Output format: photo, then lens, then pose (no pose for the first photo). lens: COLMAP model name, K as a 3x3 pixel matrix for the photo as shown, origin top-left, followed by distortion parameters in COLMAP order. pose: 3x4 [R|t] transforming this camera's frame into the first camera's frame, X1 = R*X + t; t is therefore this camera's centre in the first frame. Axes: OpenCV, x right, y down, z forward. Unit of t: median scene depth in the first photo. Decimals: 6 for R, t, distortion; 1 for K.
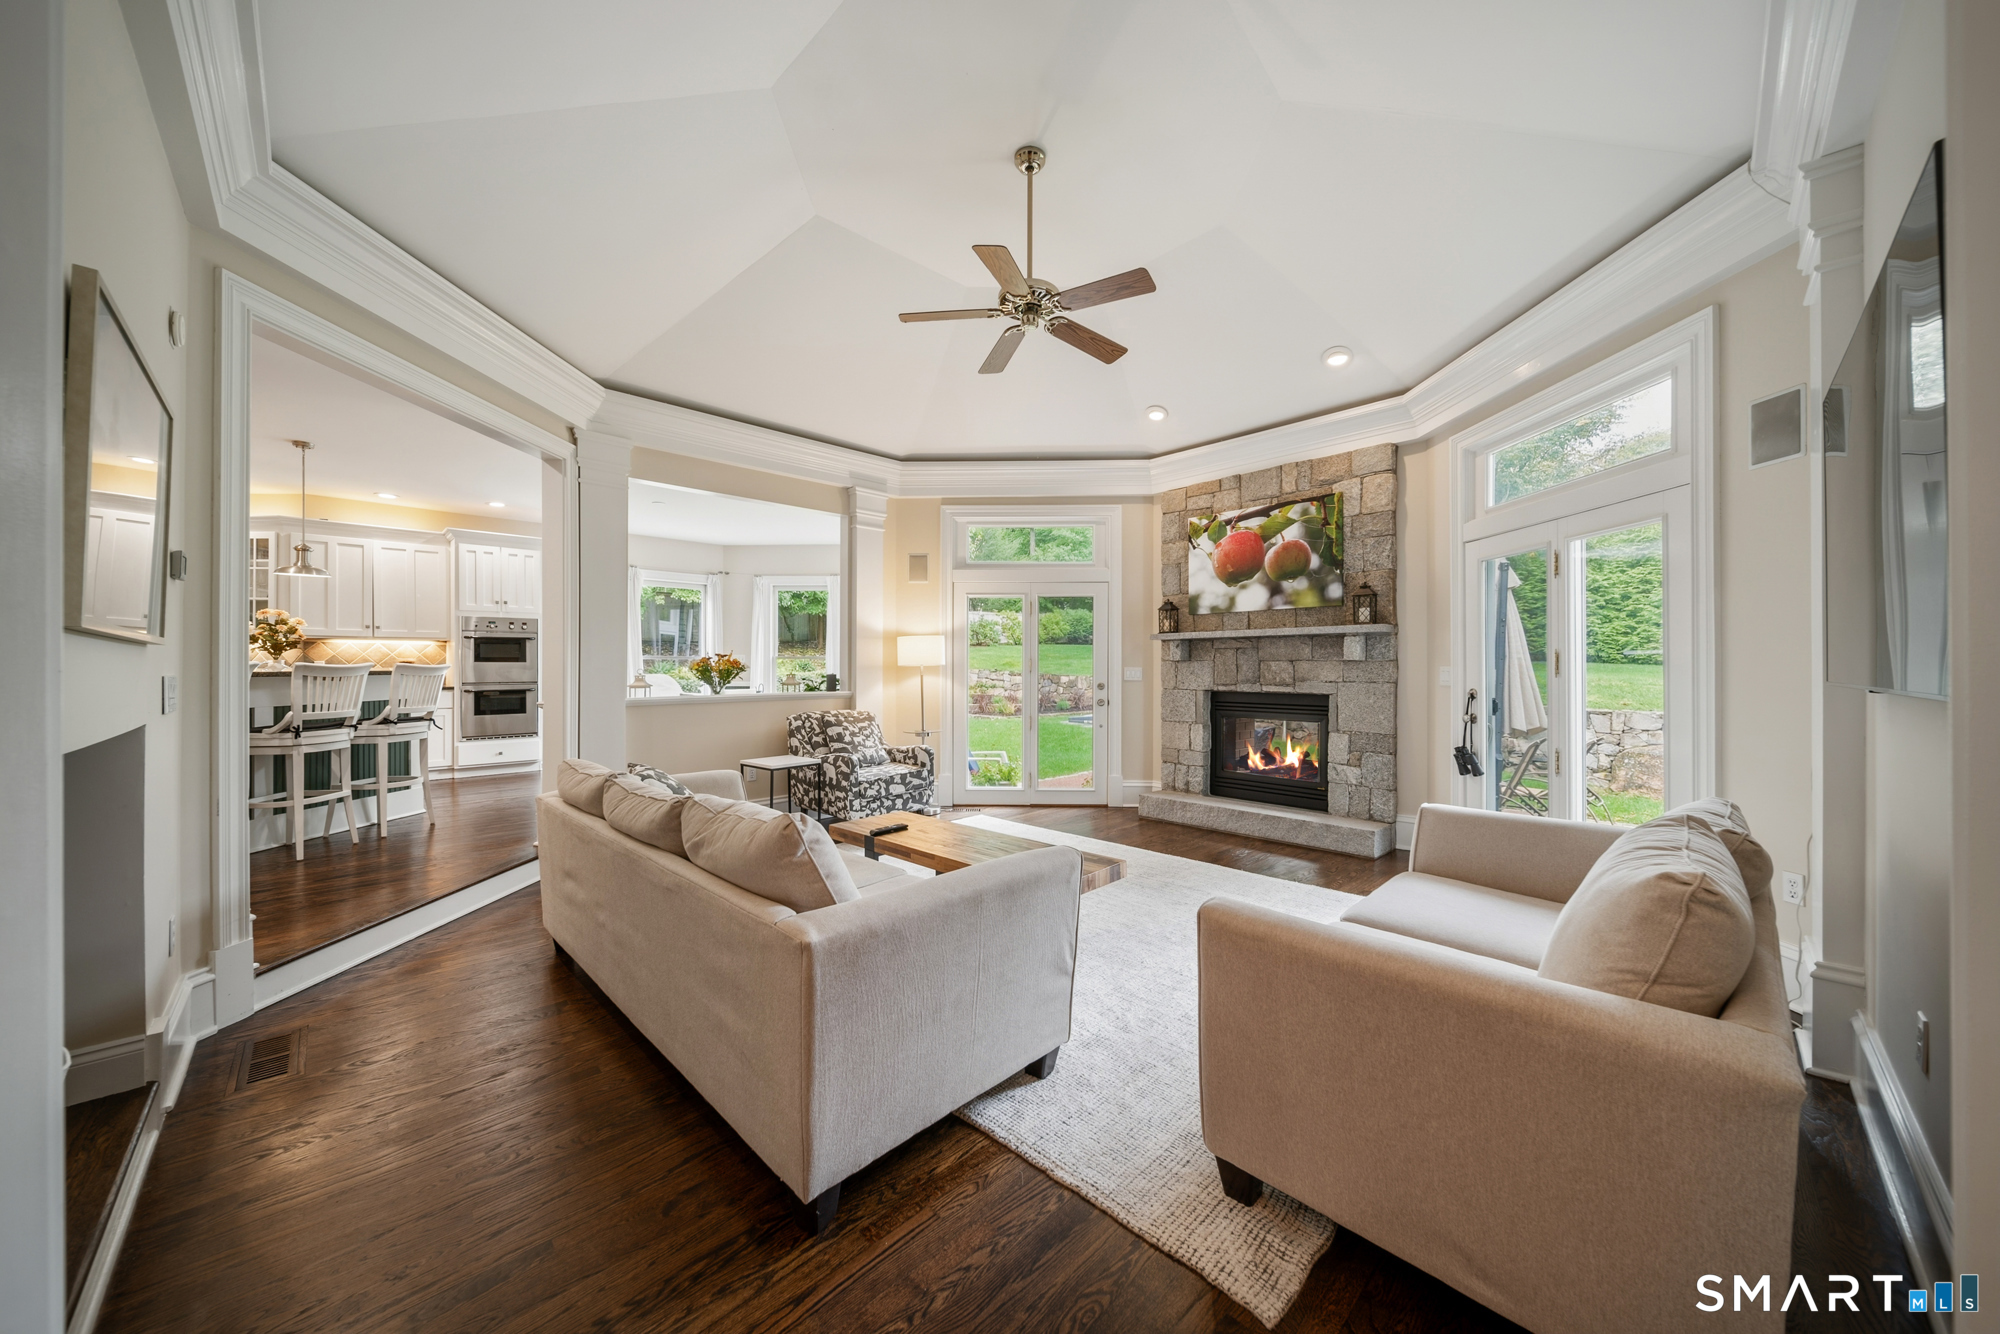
lens RADIAL K [[701.0, 0, 994.1], [0, 701.0, 666.0], [0, 0, 1]] dist [-0.000666, -0.001050]
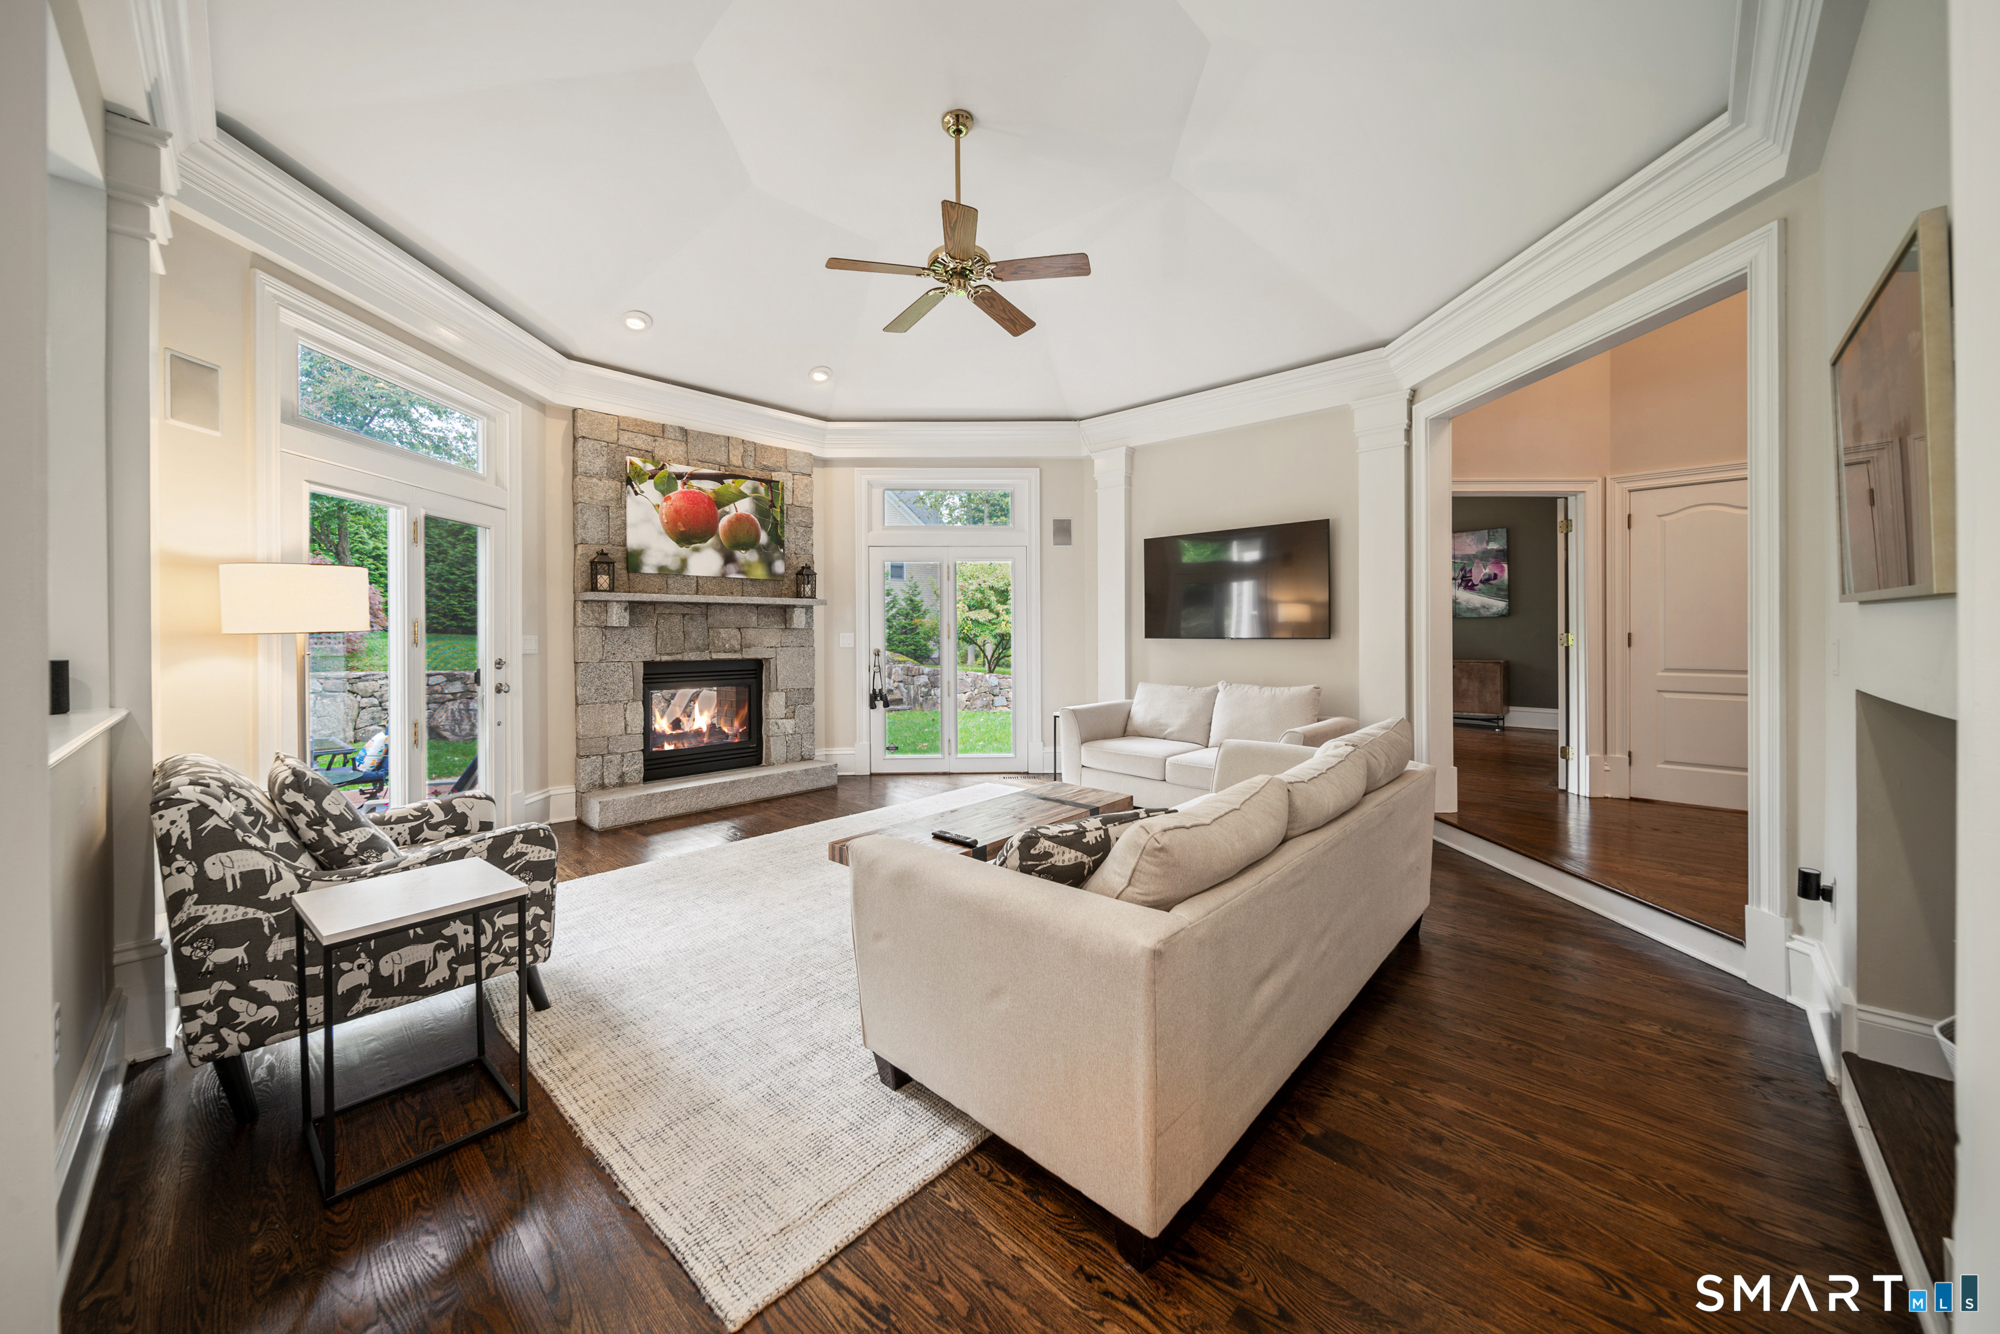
lens RADIAL K [[701.0, 0, 992.9], [0, 701.0, 634.4], [0, 0, 1]] dist [-0.000666, -0.001050]
pose [[-0.026211, -0.001912, 0.999655, -0.571325], [0.002398, 0.999995, 0.001976, 0.000686], [-0.999654, 0.002449, -0.026206, 0.592014]]
